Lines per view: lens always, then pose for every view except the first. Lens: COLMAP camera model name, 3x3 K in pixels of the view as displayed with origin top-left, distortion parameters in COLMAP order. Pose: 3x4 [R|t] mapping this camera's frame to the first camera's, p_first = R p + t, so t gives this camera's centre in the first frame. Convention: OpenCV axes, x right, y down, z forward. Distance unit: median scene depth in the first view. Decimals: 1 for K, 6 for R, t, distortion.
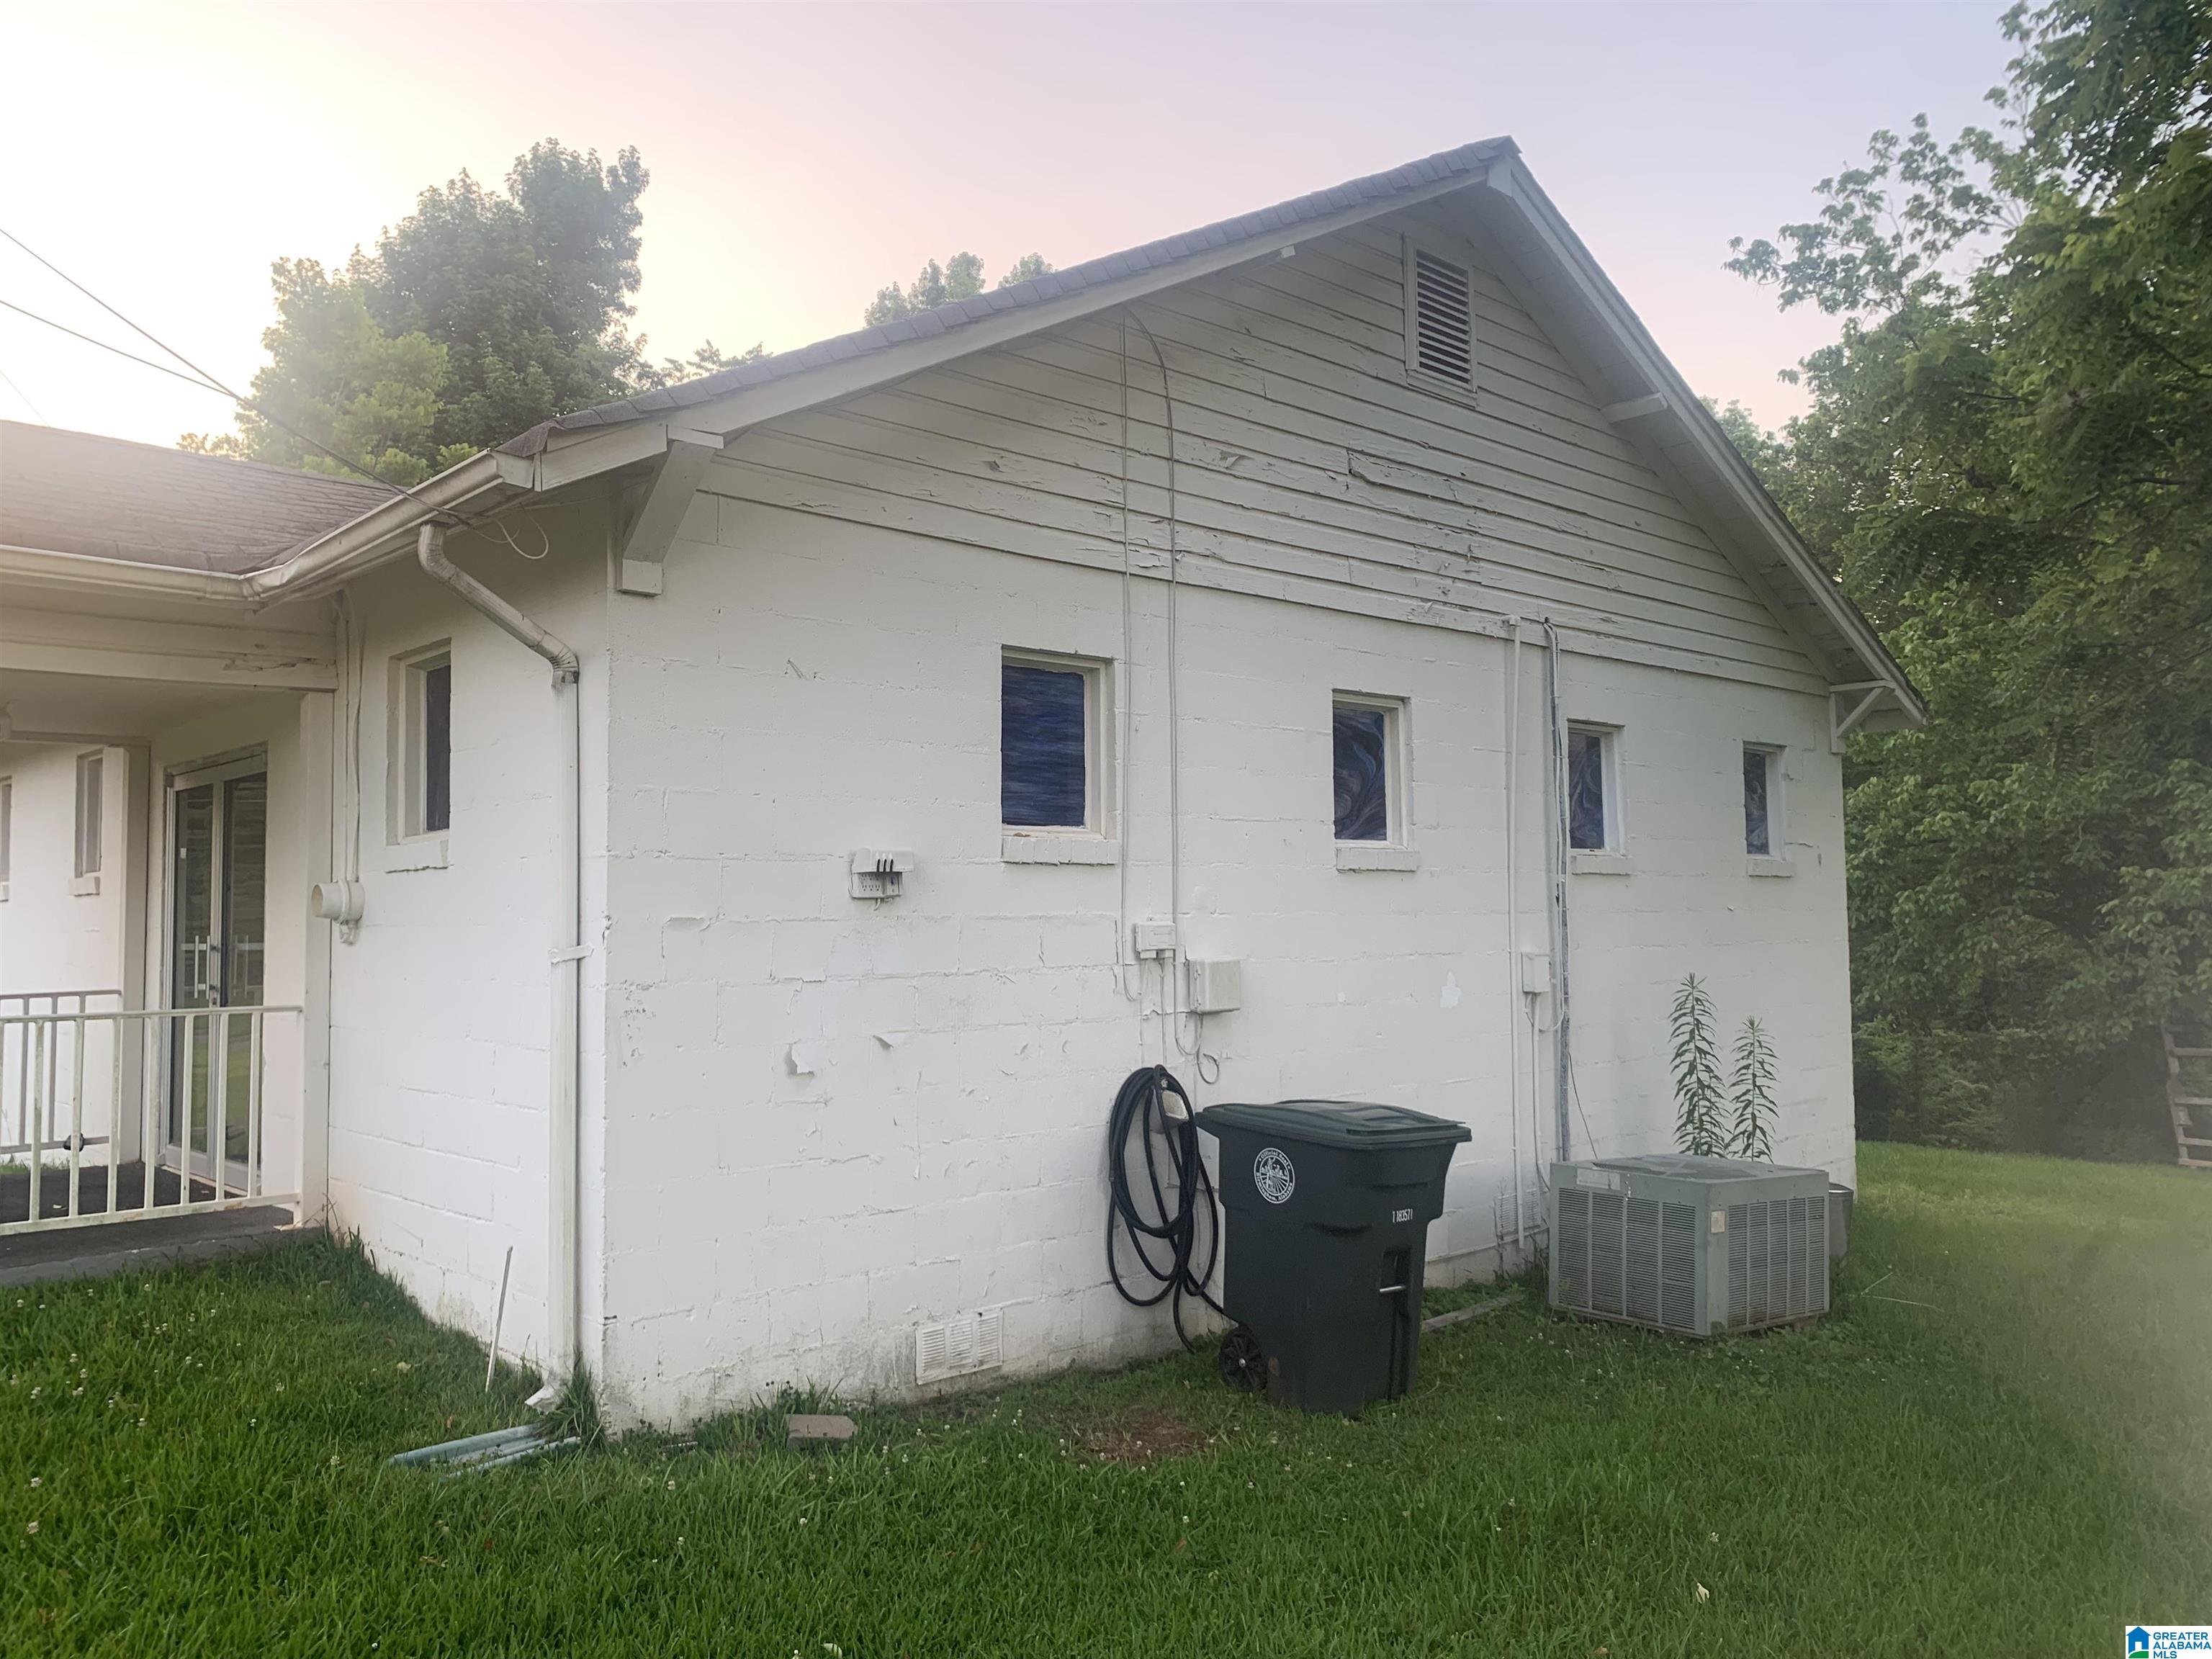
lens RADIAL K [[1685.1, 0, 1106.0], [0, 1685.1, 829.5], [0, 0, 1]] dist [-0.005348, -0.007358]
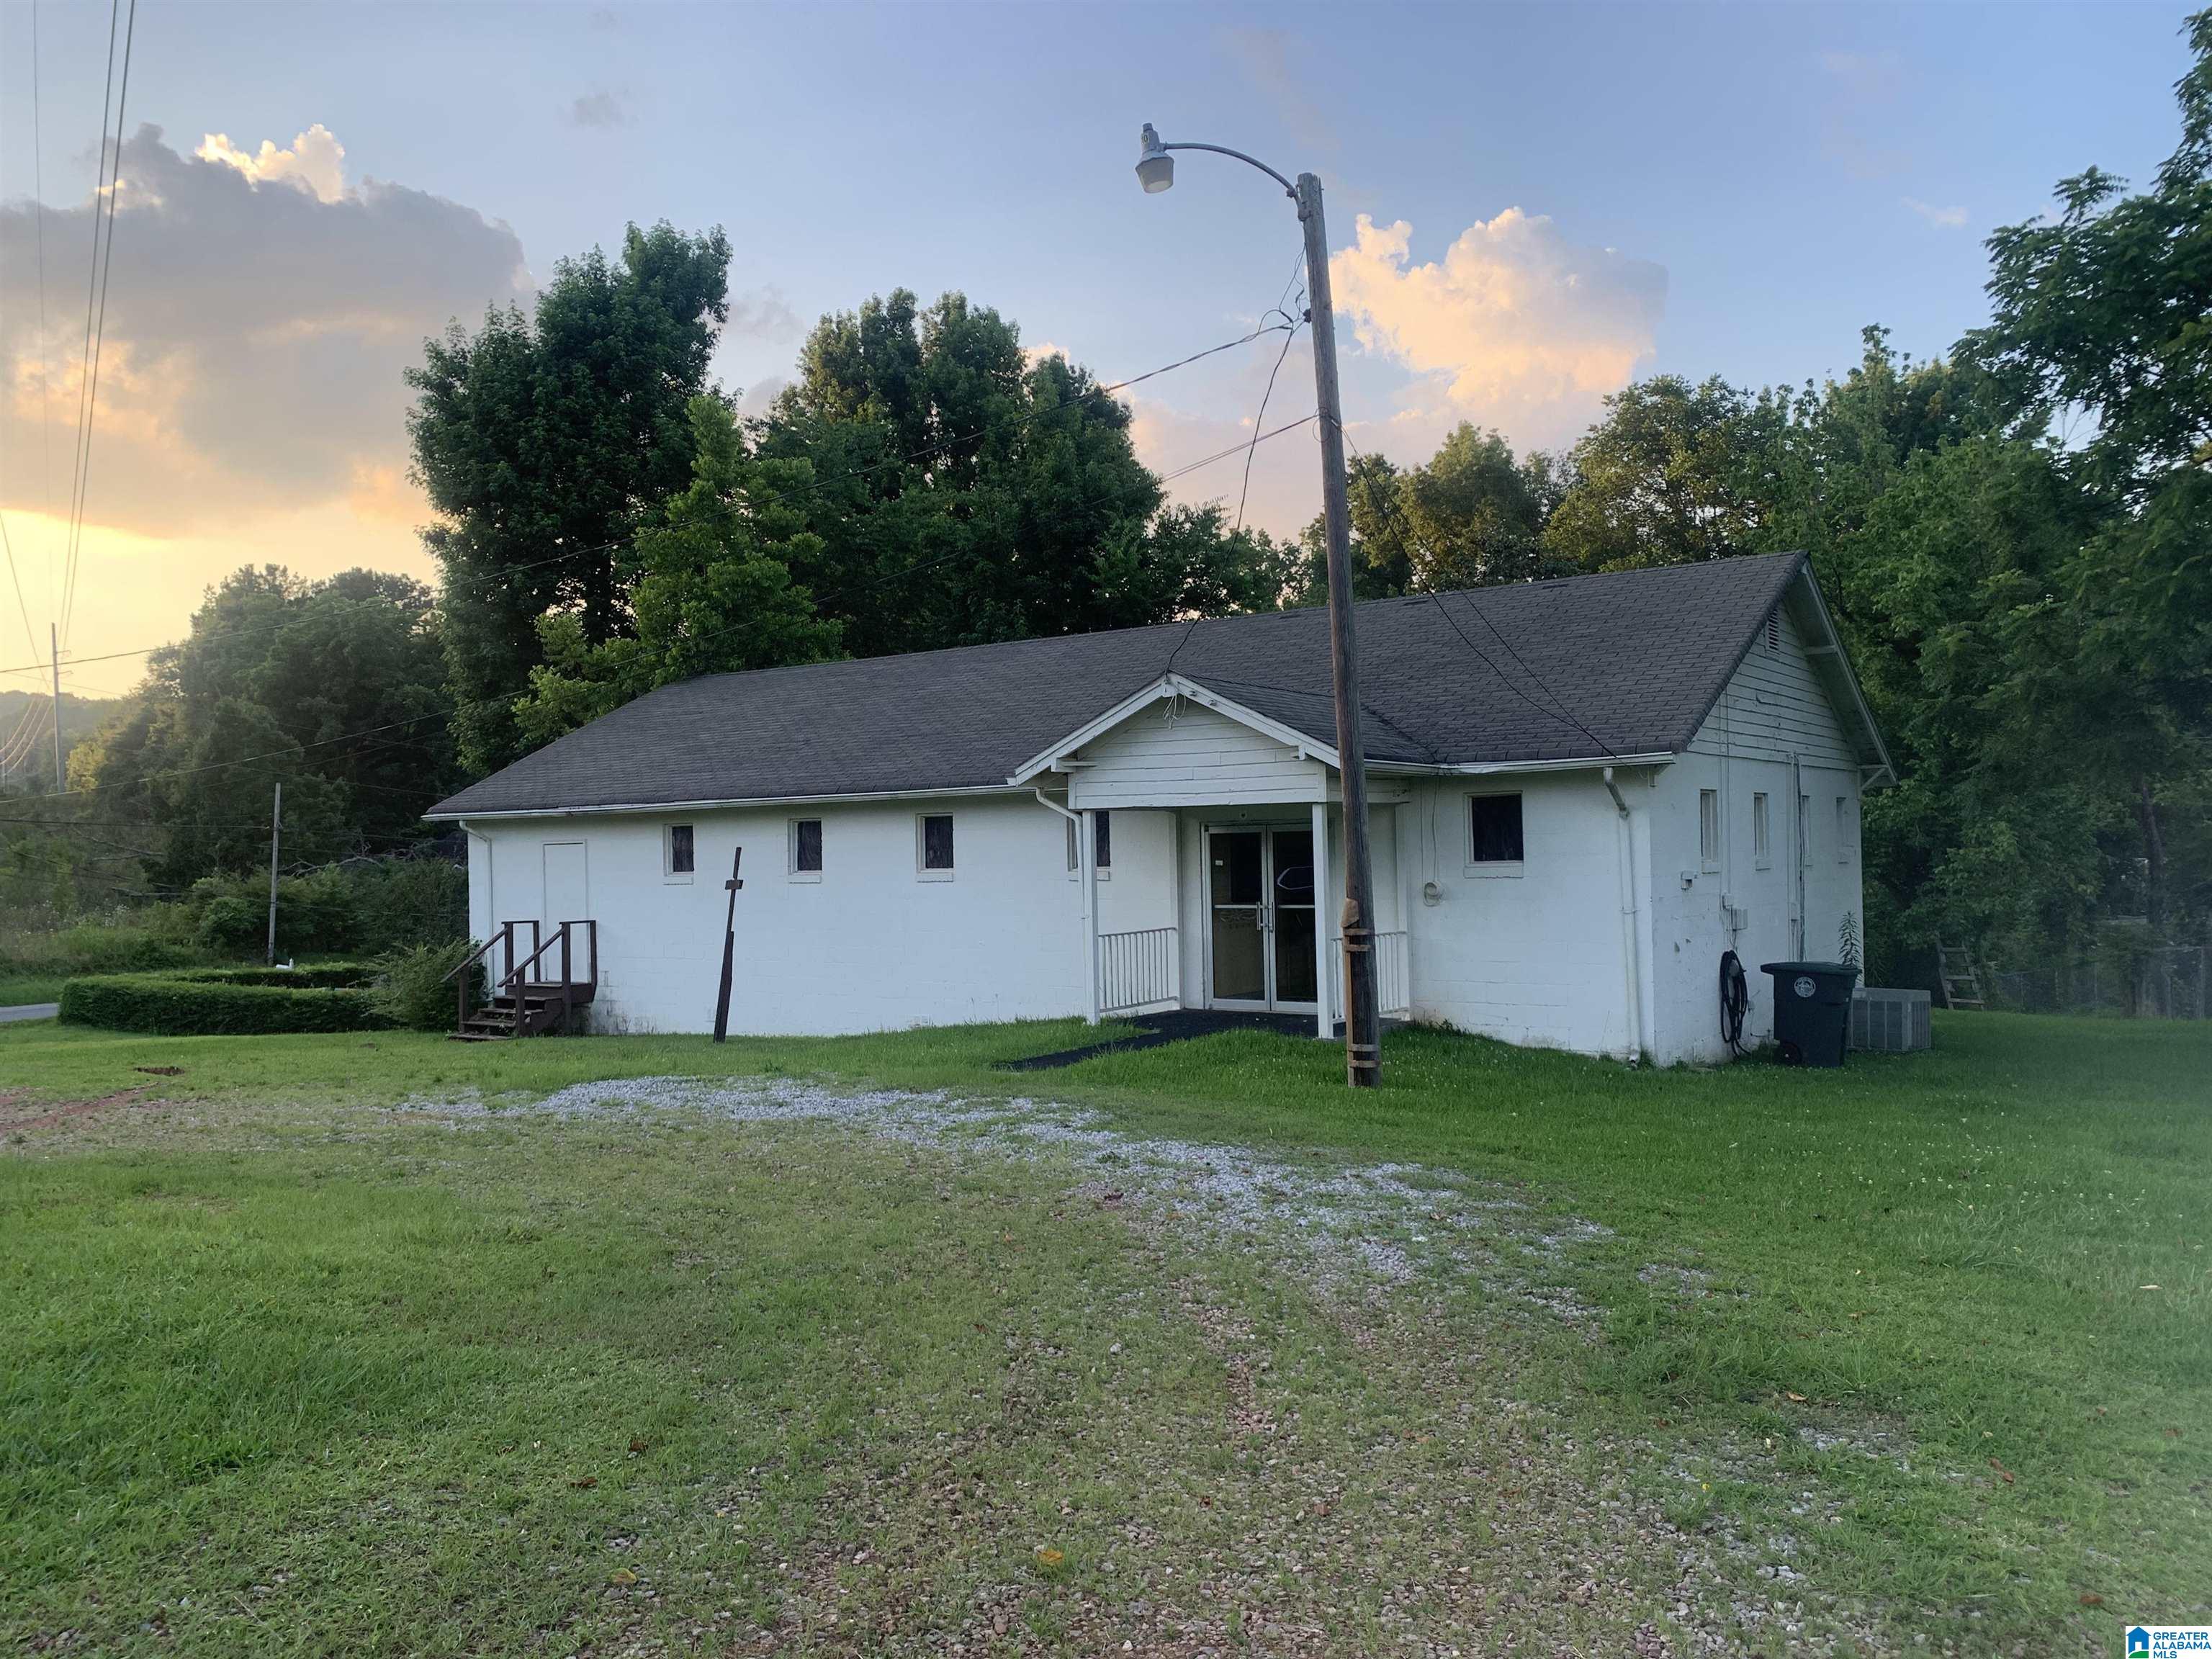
lens RADIAL K [[1713.5, 0, 1106.0], [0, 1713.5, 829.5], [0, 0, 1]] dist [0.047049, -0.009759]
pose [[0.977120, -0.006523, 0.212588, -0.539266], [-0.001713, 0.999256, 0.038536, -0.053951], [-0.212681, -0.038018, 0.976382, -0.506042]]
